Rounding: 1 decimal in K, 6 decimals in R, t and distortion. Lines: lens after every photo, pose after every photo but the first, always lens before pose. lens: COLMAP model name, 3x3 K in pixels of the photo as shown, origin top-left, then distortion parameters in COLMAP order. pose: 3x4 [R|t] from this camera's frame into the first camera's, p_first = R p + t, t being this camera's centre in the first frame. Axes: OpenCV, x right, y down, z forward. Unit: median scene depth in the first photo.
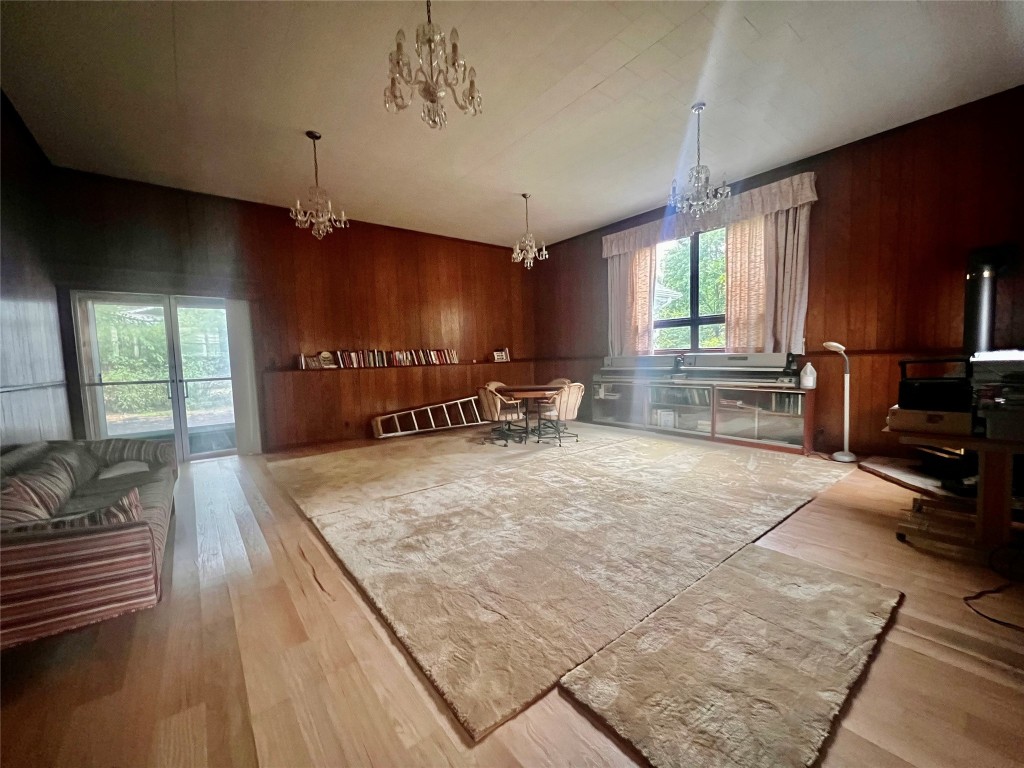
lens RADIAL K [[409.4, 0, 512.0], [0, 409.4, 384.0], [0, 0, 1]] dist [-0.000229, -0.000012]
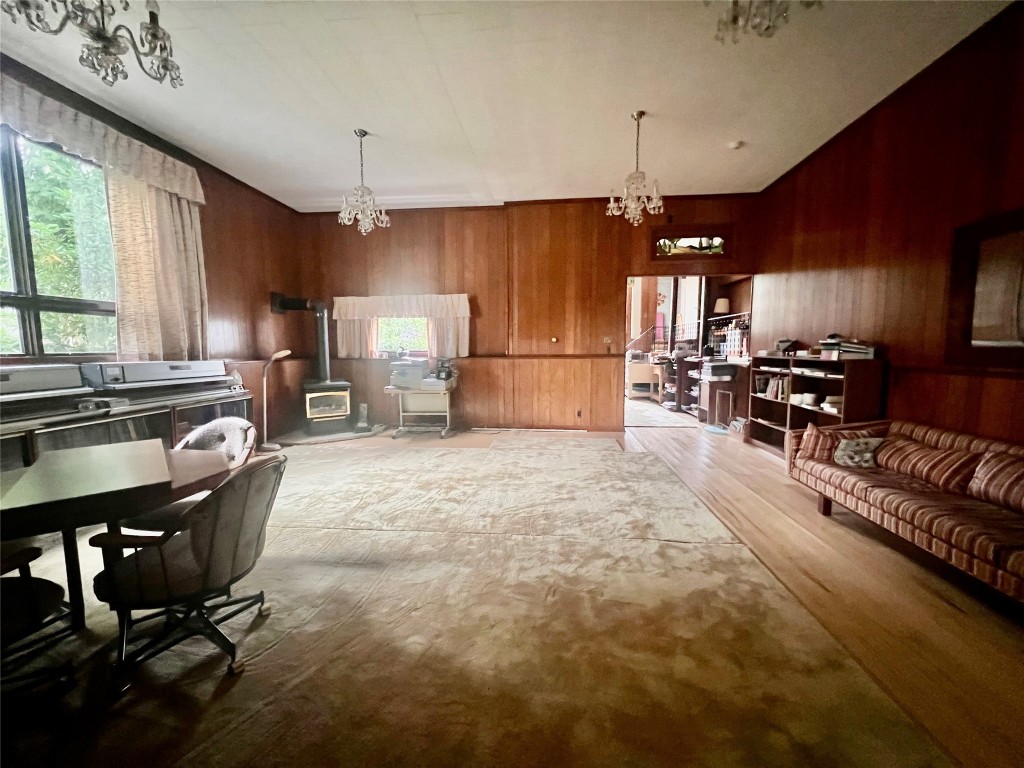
lens RADIAL K [[409.4, 0, 512.0], [0, 409.4, 384.0], [0, 0, 1]] dist [-0.000229, -0.000012]
pose [[-0.725937, -0.023808, 0.687349, -0.448804], [0.079731, 0.989749, 0.118489, -0.081052], [-0.683124, 0.140819, -0.716597, 1.217189]]
